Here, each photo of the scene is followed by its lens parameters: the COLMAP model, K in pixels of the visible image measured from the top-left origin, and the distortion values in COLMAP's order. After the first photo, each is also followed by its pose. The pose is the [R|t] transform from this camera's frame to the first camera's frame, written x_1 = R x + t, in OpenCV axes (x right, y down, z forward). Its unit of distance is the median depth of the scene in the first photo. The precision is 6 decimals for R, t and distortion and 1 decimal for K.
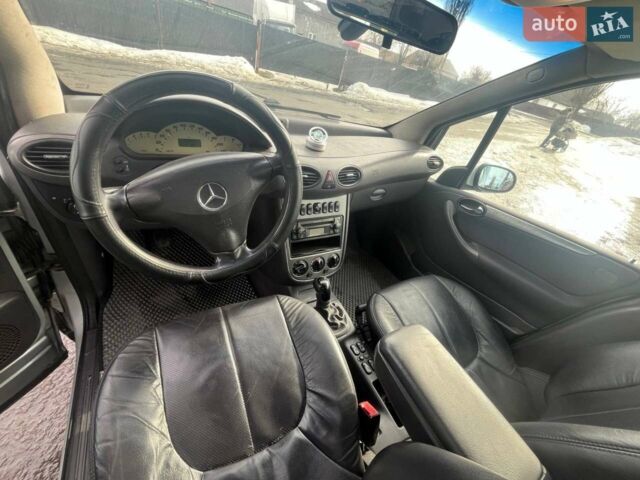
lens RADIAL K [[261.1, 0, 320.0], [0, 261.1, 240.0], [0, 0, 1]] dist [0.000385, 0.000026]
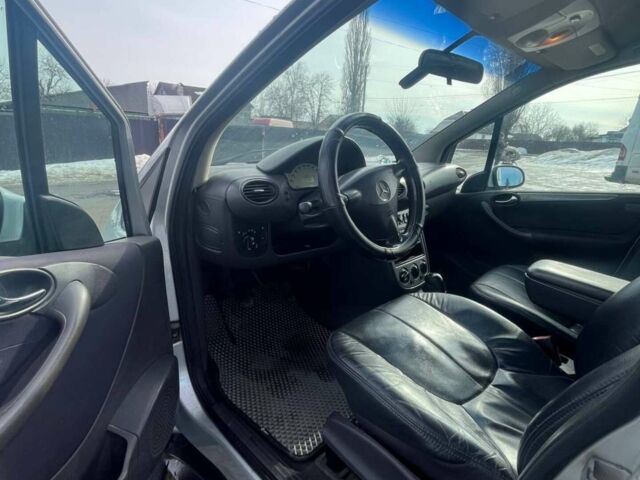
lens RADIAL K [[349.4, 0, 320.0], [0, 349.4, 240.0], [0, 0, 1]] dist [-0.001052, -0.000234]
pose [[0.948752, -0.244334, 0.200427, -0.498928], [0.293973, 0.915096, -0.276005, 0.204476], [-0.115973, 0.320780, 0.940027, -0.252920]]
